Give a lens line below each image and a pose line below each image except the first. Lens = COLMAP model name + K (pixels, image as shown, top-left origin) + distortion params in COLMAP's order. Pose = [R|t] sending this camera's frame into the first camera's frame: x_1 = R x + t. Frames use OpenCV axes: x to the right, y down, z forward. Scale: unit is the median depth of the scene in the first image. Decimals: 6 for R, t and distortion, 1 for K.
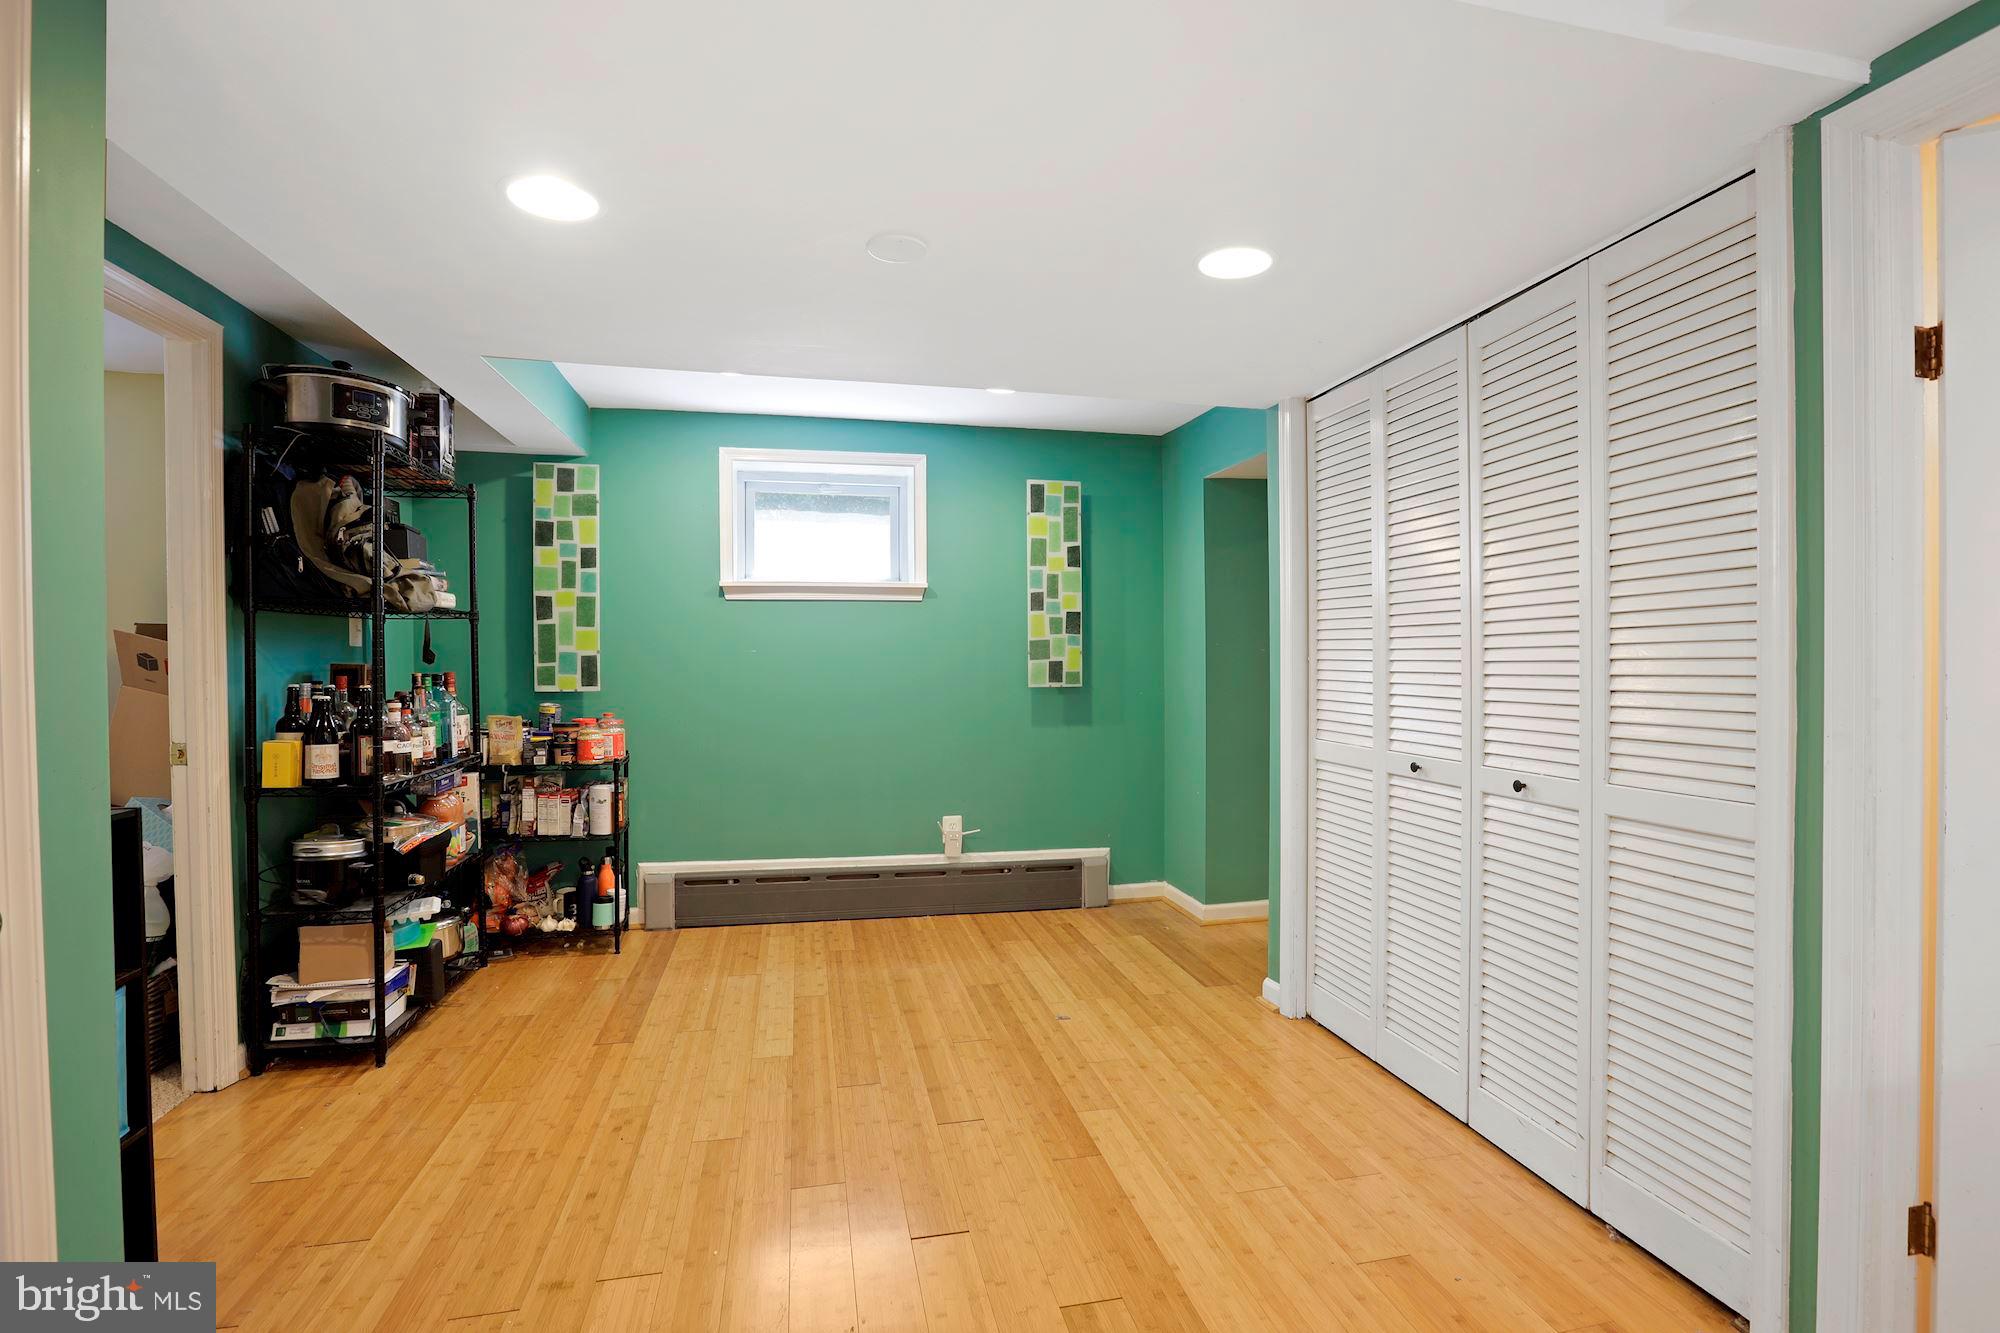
lens RADIAL K [[950.7, 0, 1009.1], [0, 950.7, 661.7], [0, 0, 1]] dist [-0.045844, 0.015259]
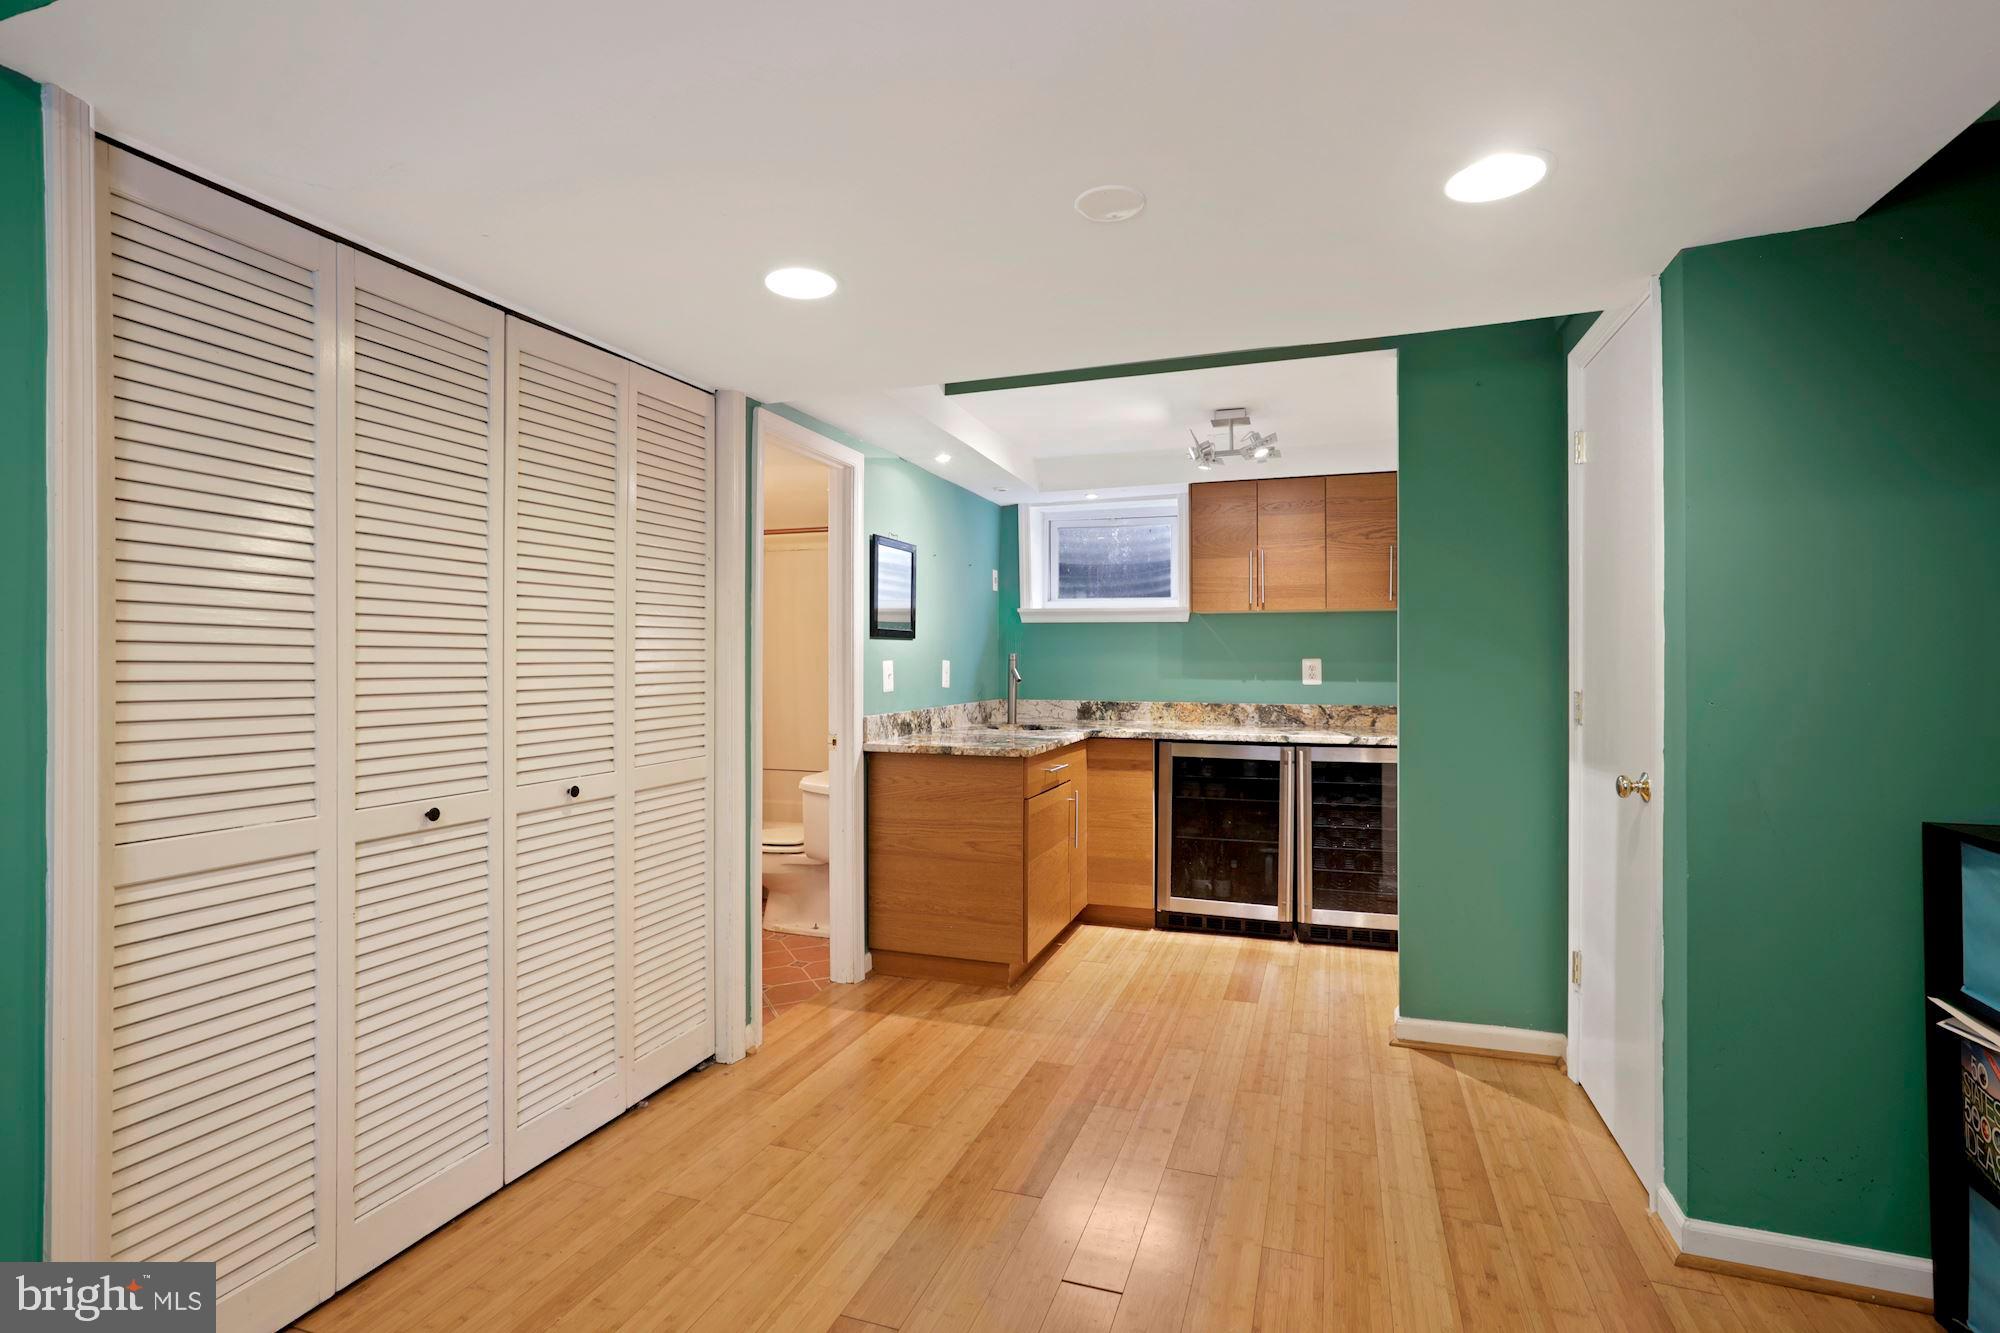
lens RADIAL K [[950.7, 0, 1006.0], [0, 950.7, 664.3], [0, 0, 1]] dist [-0.045844, 0.015259]
pose [[-0.854951, 0.012376, 0.518561, -0.446659], [0.015179, 0.999884, 0.001161, -0.006774], [-0.518487, 0.008864, -0.855040, 1.680053]]
